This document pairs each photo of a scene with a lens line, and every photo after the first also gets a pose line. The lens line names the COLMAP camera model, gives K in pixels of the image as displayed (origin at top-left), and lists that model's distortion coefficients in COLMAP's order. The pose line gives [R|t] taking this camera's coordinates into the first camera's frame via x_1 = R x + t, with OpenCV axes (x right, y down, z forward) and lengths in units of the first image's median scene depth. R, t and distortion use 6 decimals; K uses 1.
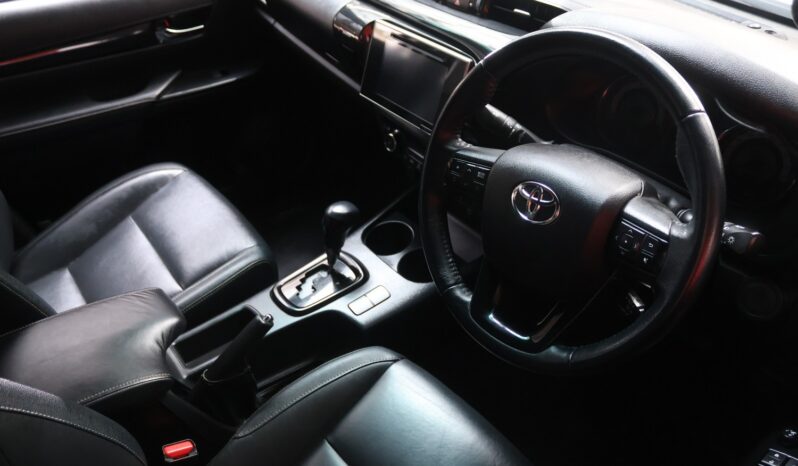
lens RADIAL K [[667.6, 0, 399.0], [0, 667.6, 233.0], [0, 0, 1]] dist [-0.049385, -0.006799]
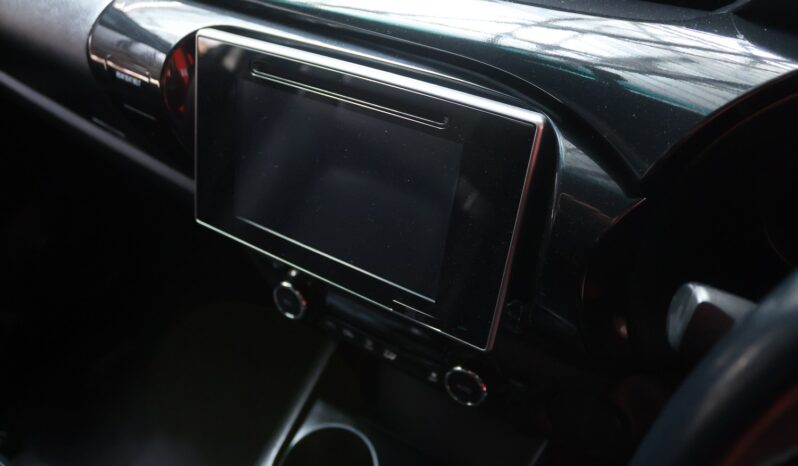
lens RADIAL K [[667.6, 0, 399.0], [0, 667.6, 233.0], [0, 0, 1]] dist [-0.049385, -0.006799]
pose [[0.942106, -0.230634, 0.243401, -0.042069], [0.221344, 0.973011, 0.065241, -0.192340], [-0.251879, -0.007588, 0.967729, 0.557194]]
